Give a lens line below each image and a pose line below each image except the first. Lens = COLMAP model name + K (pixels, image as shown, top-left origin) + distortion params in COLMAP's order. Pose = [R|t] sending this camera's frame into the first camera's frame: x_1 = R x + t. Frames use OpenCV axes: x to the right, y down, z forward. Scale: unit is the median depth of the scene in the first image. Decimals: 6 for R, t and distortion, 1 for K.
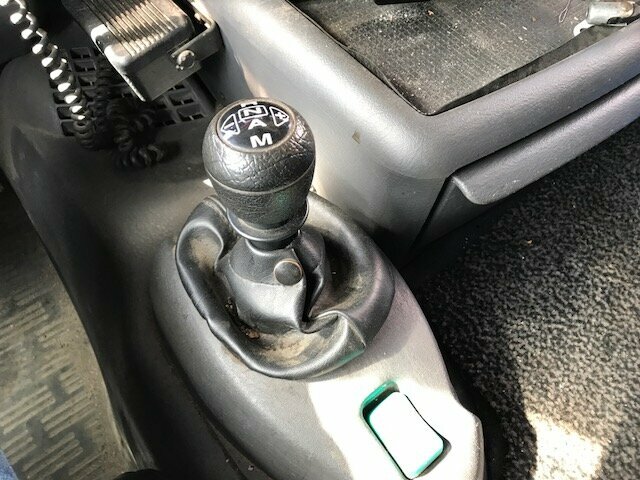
lens RADIAL K [[523.2, 0, 320.1], [0, 523.2, 237.6], [0, 0, 1]] dist [0.006015, -0.003932]
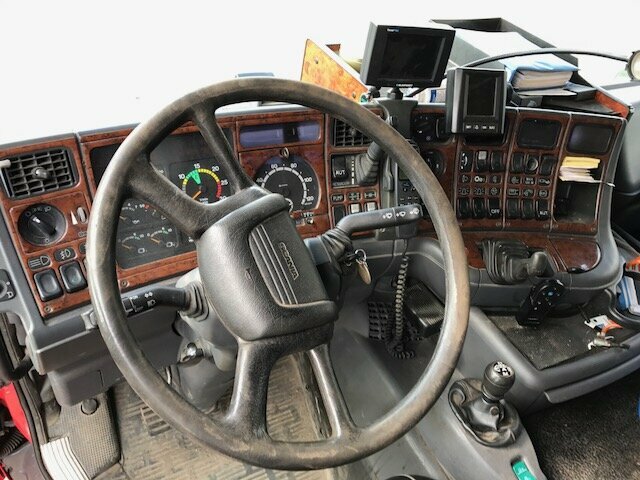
lens RADIAL K [[523.2, 0, 319.3], [0, 523.2, 239.3], [0, 0, 1]] dist [0.006015, -0.003932]
pose [[0.979201, 0.188666, -0.074636, -0.961750], [-0.202578, 0.929596, -0.307917, 0.261806], [0.011288, 0.316632, 0.948481, -2.172278]]
